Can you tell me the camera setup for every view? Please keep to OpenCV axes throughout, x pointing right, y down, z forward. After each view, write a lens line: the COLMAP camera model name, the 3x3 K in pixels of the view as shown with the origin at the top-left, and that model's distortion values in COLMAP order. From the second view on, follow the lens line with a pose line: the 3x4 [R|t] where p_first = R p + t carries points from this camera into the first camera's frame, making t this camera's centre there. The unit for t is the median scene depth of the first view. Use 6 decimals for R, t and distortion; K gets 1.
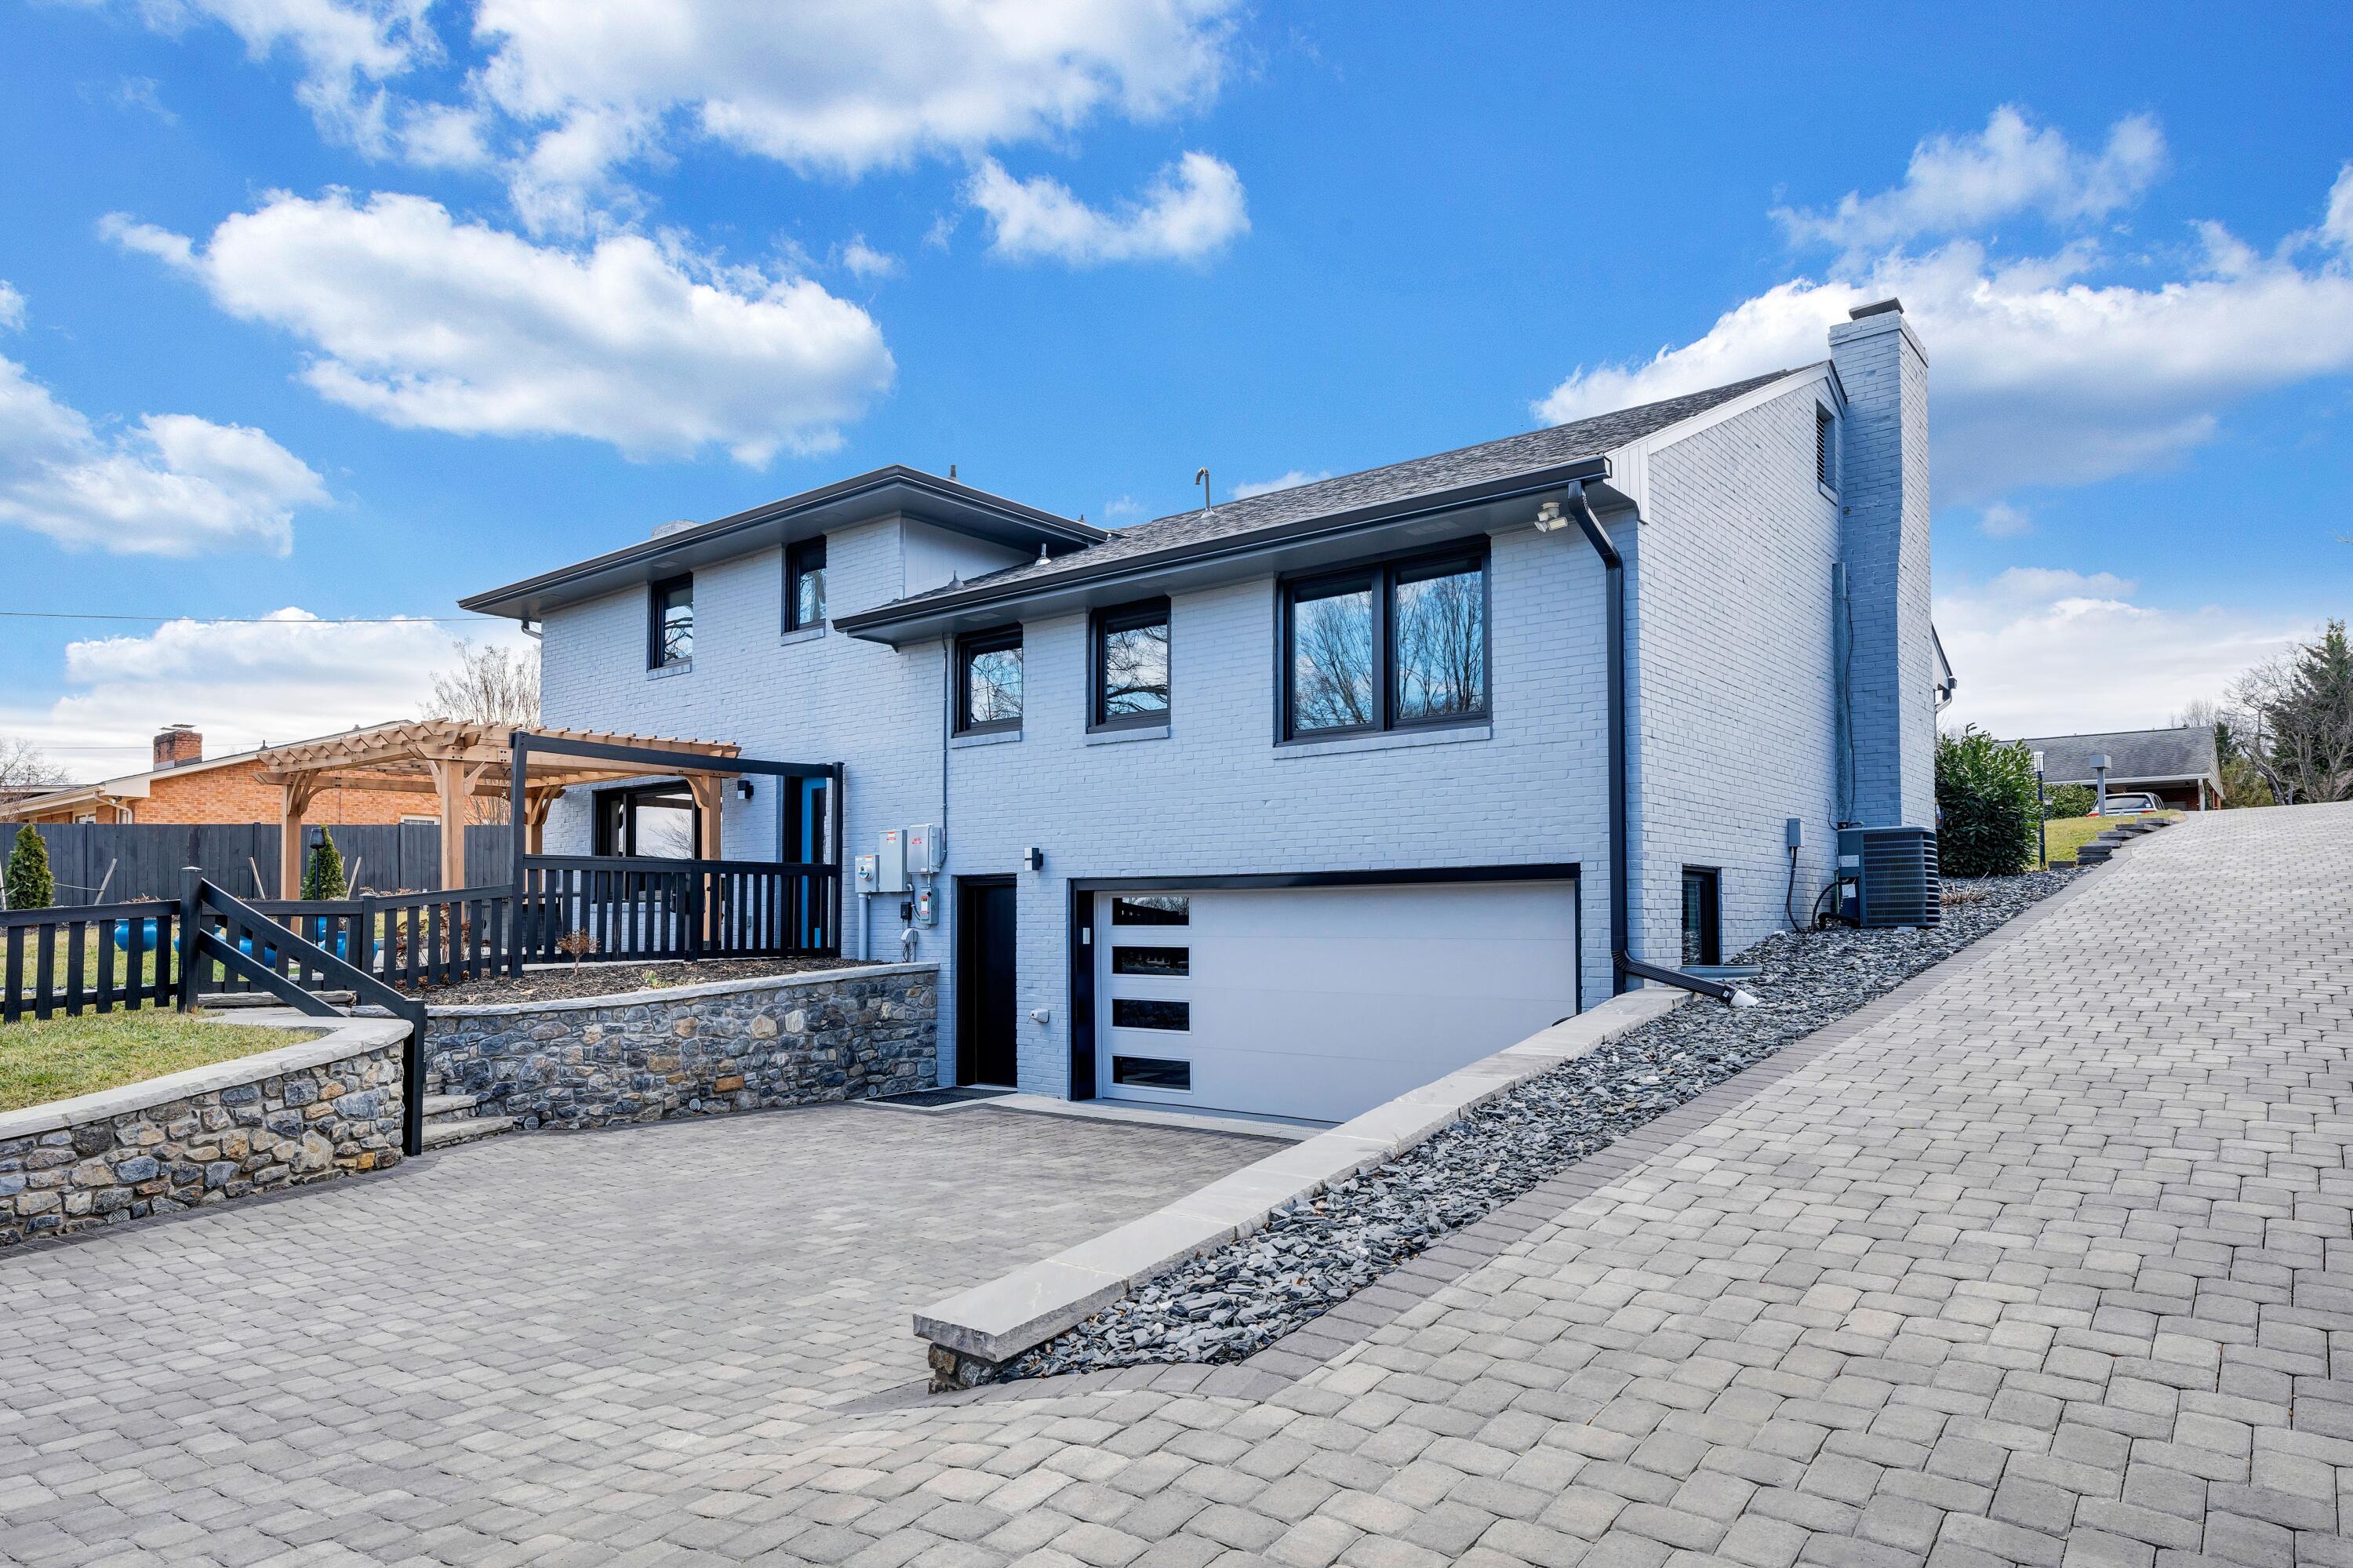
lens RADIAL K [[1410.6, 0, 1169.5], [0, 1410.6, 860.7], [0, 0, 1]] dist [0.005592, 0.001635]
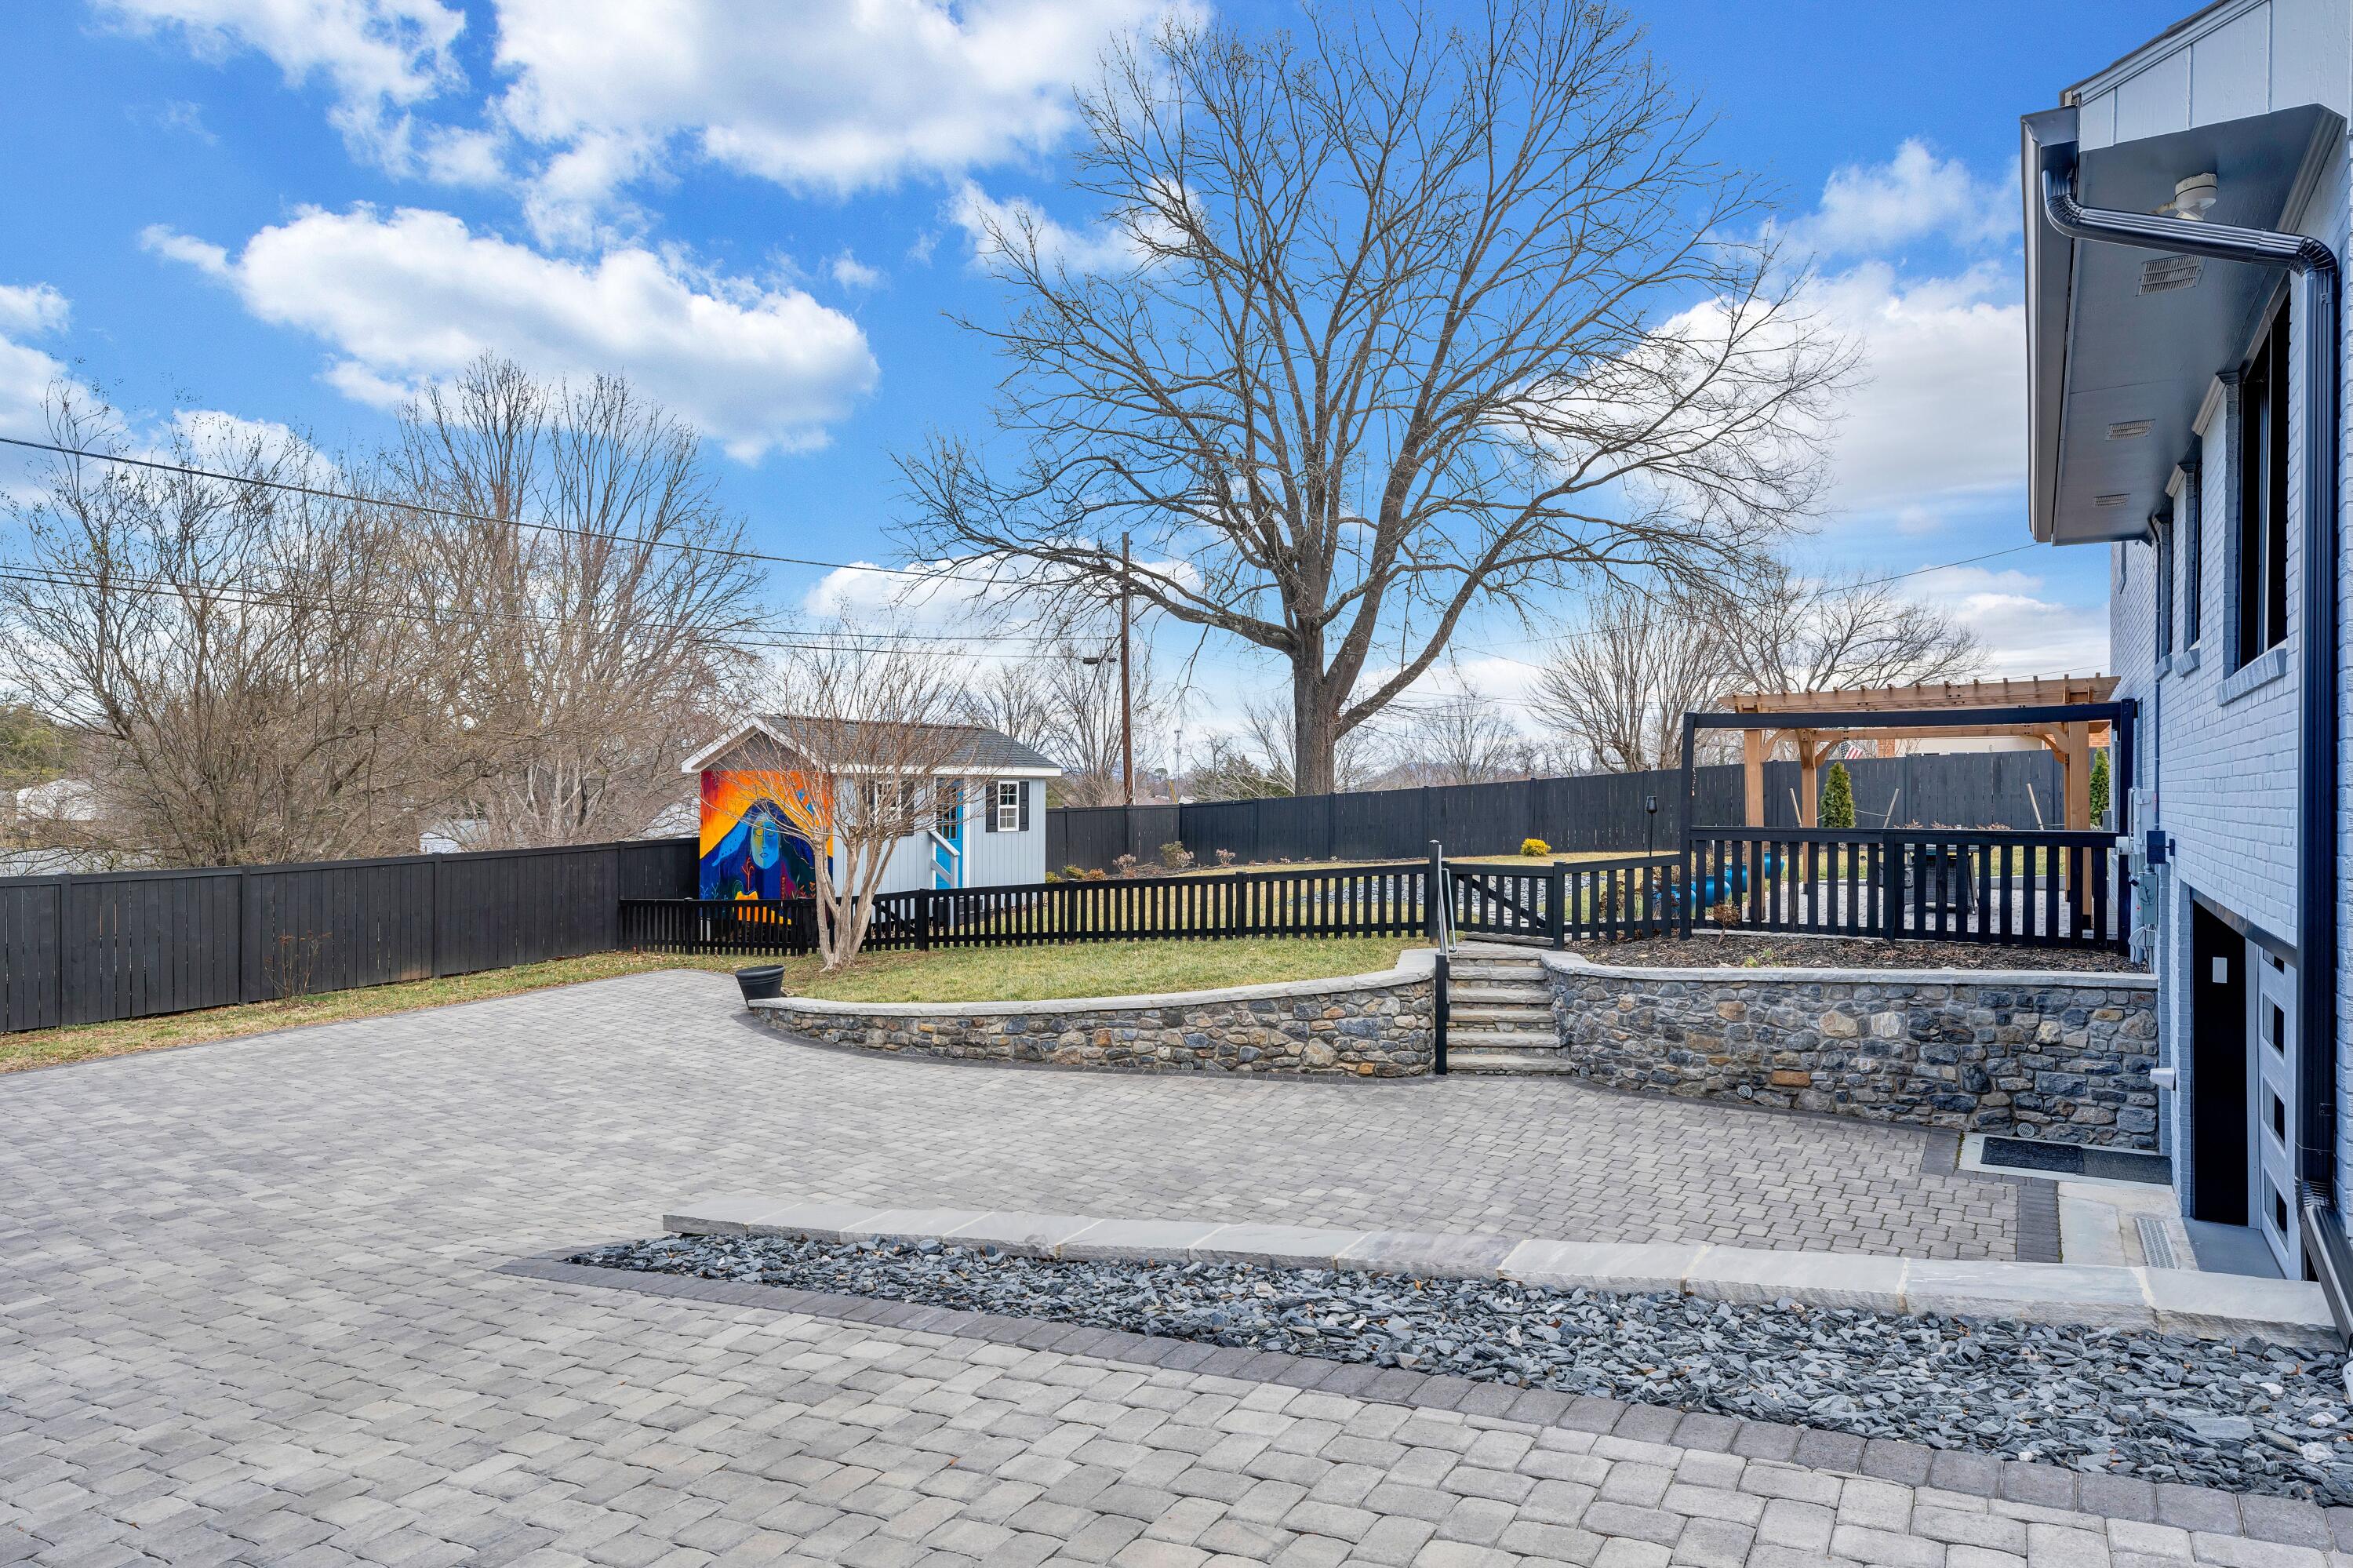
lens RADIAL K [[1382.5, 0, 1172.3], [0, 1382.5, 812.1], [0, 0, 1]] dist [0.000914, -0.000251]
pose [[0.112572, 0.018235, -0.993476, 0.517779], [0.039749, 0.998949, 0.022839, -0.052047], [0.992848, -0.042061, 0.111729, 0.471969]]
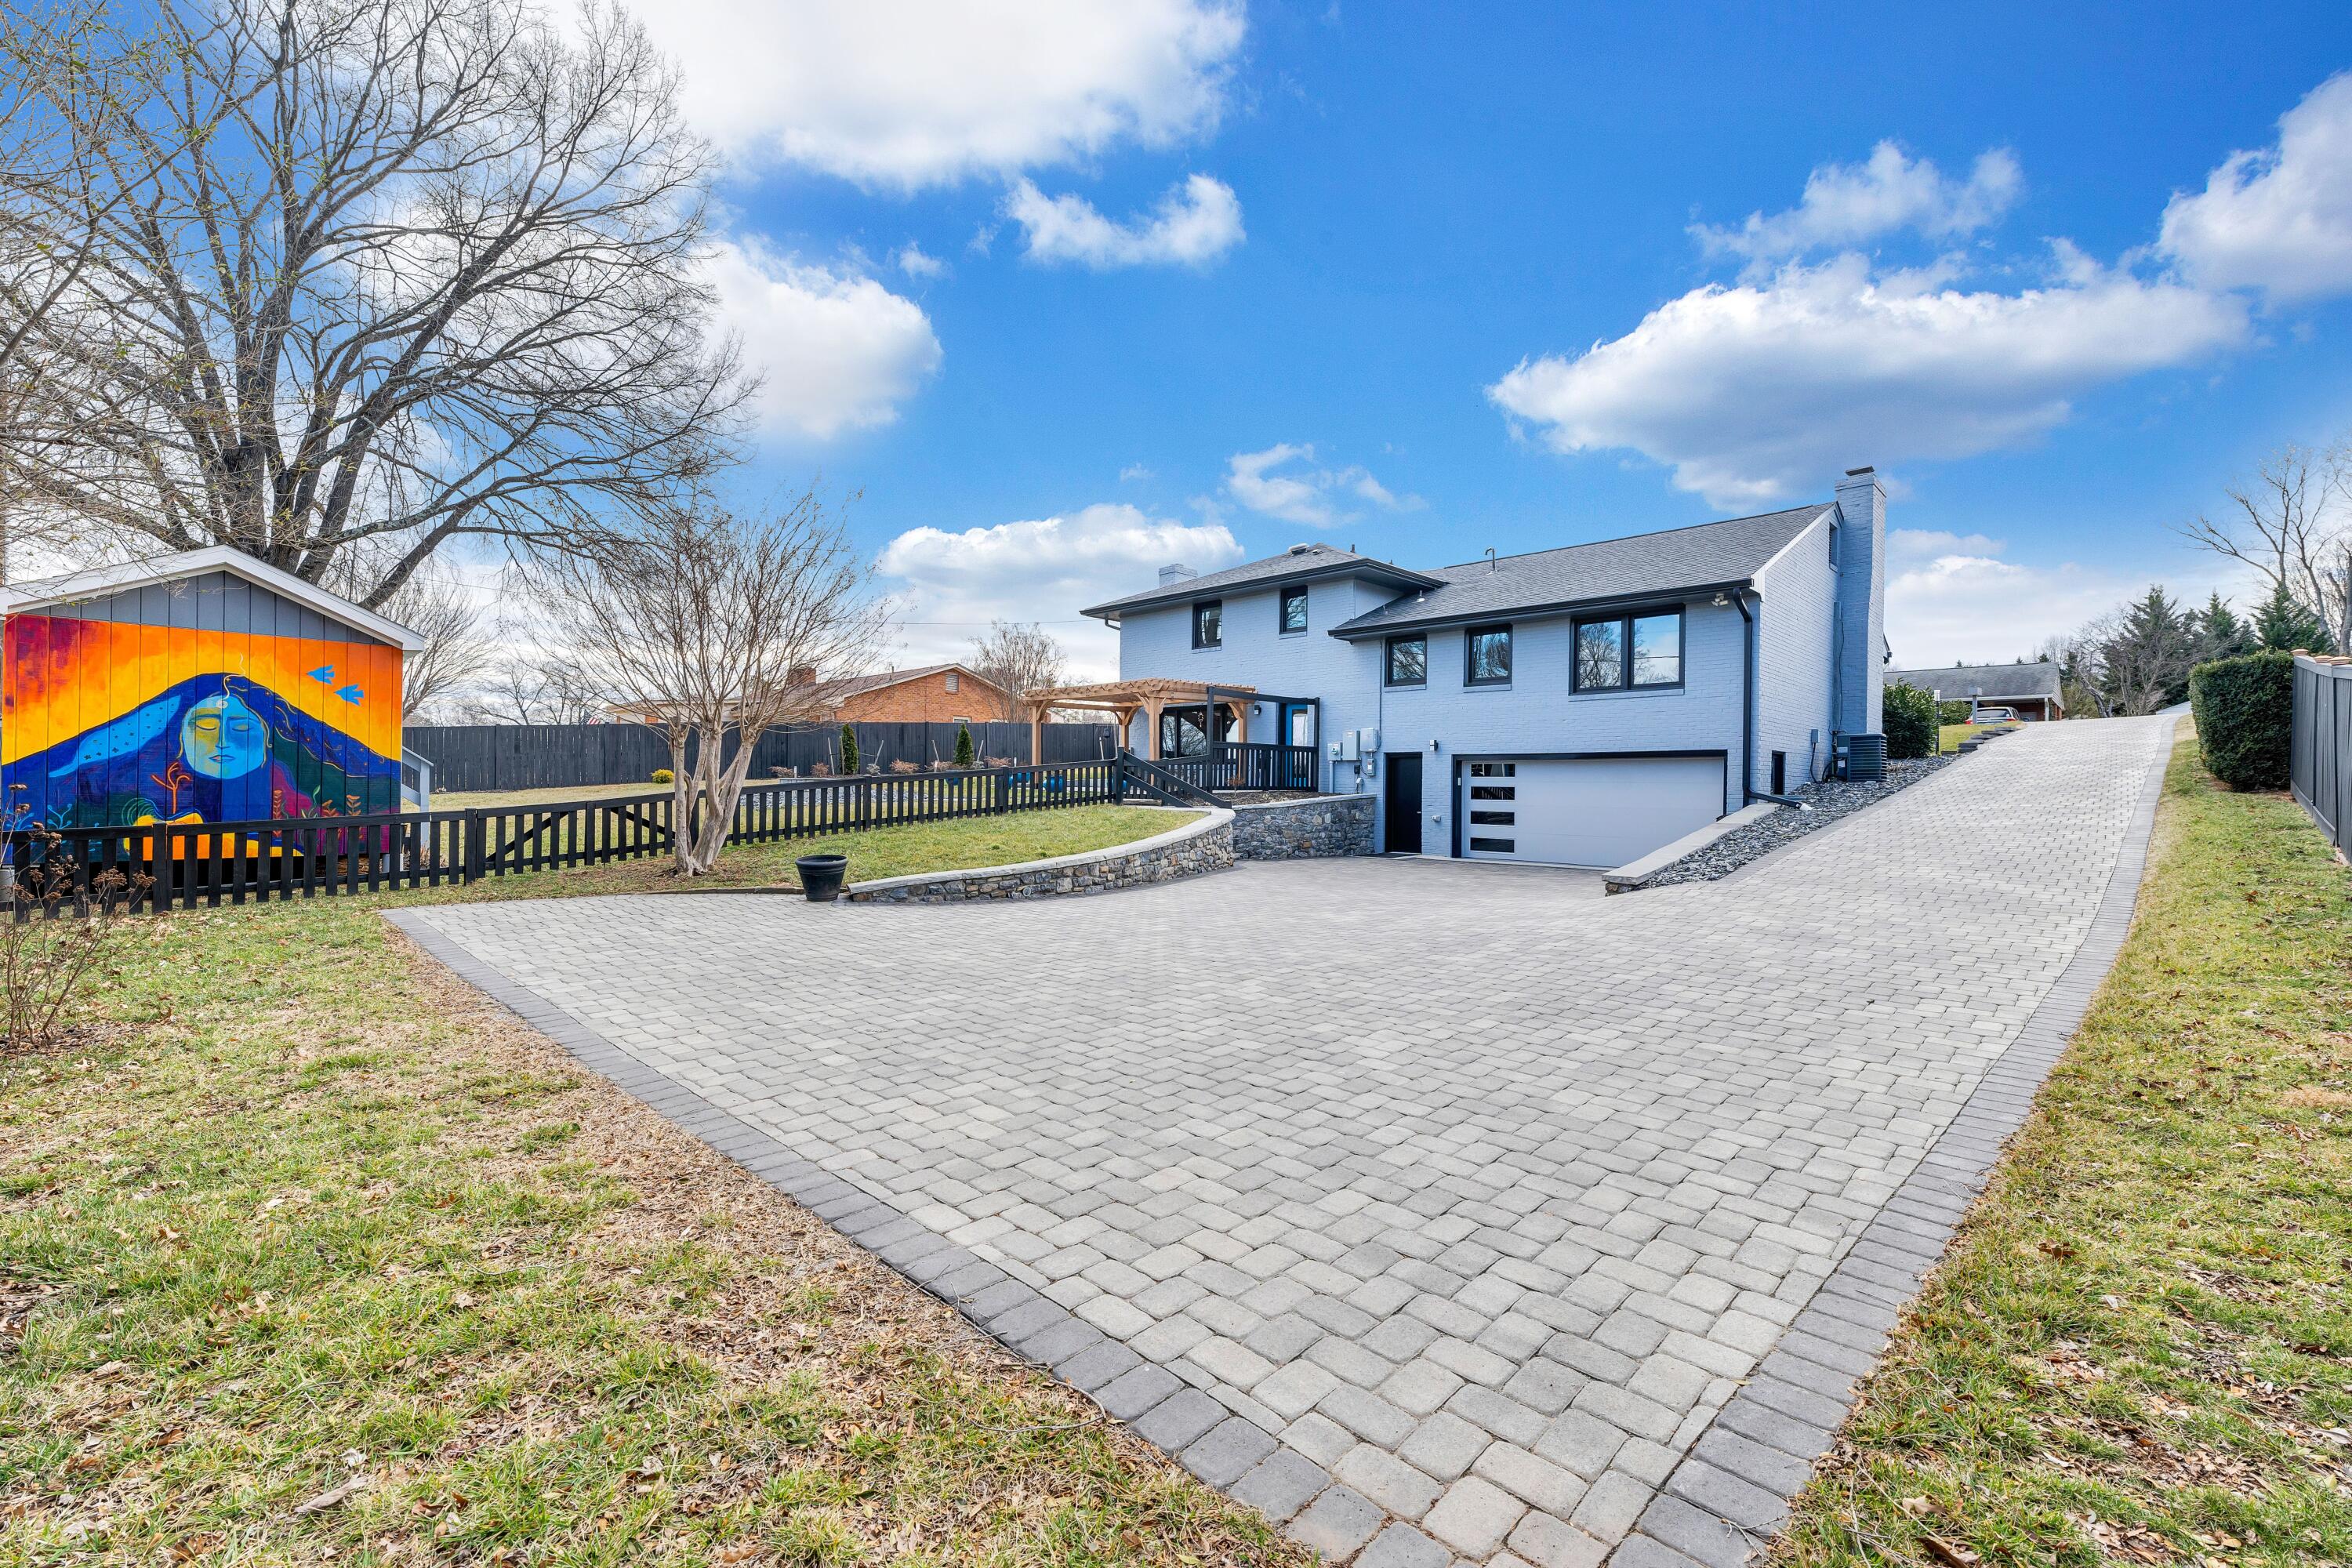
lens RADIAL K [[981.3, 0, 1176.0], [0, 981.3, 784.0], [0, 0, 1]] dist [-0.000916, -0.000224]
pose [[0.994756, 0.012956, -0.101456, -0.341940], [-0.008822, 0.999117, 0.041083, -0.000013], [0.101898, -0.039973, 0.993991, -0.532591]]
